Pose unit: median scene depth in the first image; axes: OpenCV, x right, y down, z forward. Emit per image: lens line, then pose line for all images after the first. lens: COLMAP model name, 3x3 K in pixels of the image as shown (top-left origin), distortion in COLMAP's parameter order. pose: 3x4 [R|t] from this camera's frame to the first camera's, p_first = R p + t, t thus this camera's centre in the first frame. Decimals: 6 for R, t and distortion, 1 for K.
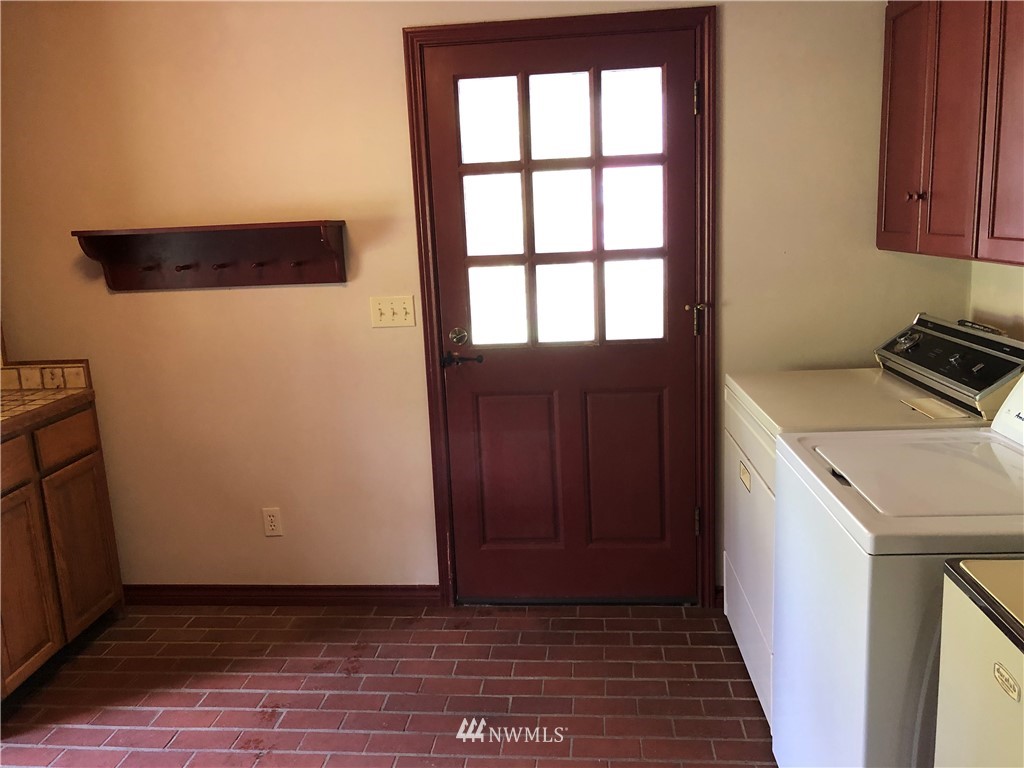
lens RADIAL K [[842.8, 0, 509.8], [0, 842.8, 384.0], [0, 0, 1]] dist [0.043178, -0.030523]
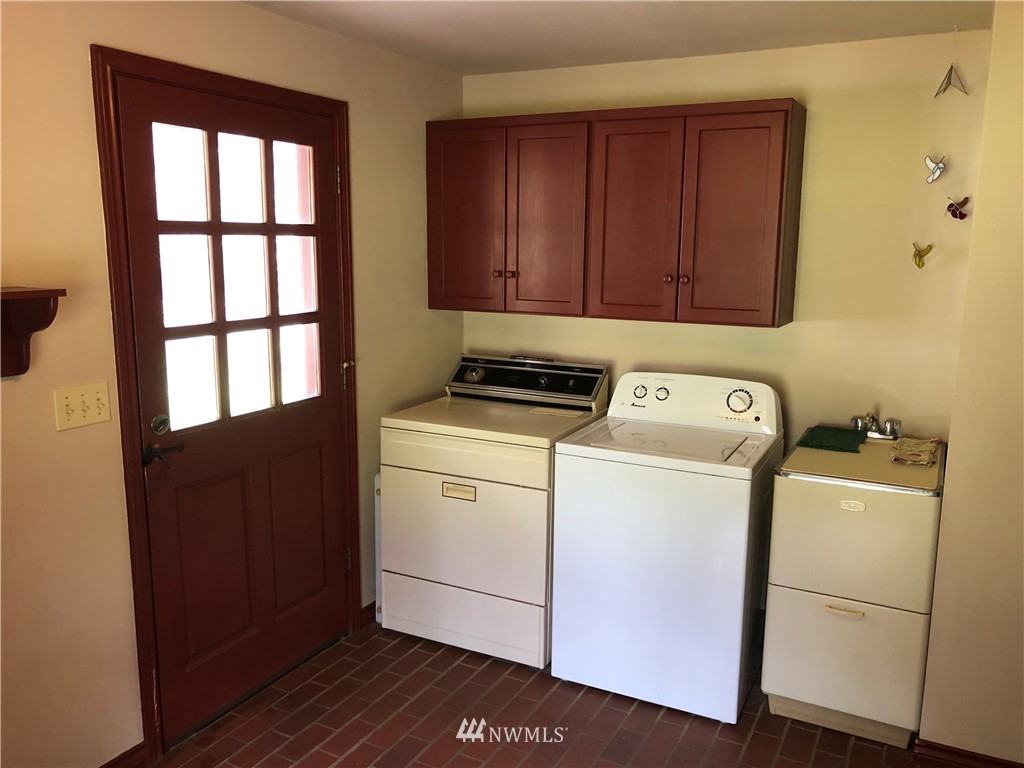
lens RADIAL K [[842.8, 0, 512.9], [0, 842.8, 384.6], [0, 0, 1]] dist [0.043178, -0.030523]
pose [[0.379520, -0.110251, 0.918591, -0.704062], [0.148972, 0.987201, 0.056937, -0.092727], [-0.913111, 0.115236, 0.391087, 0.359505]]
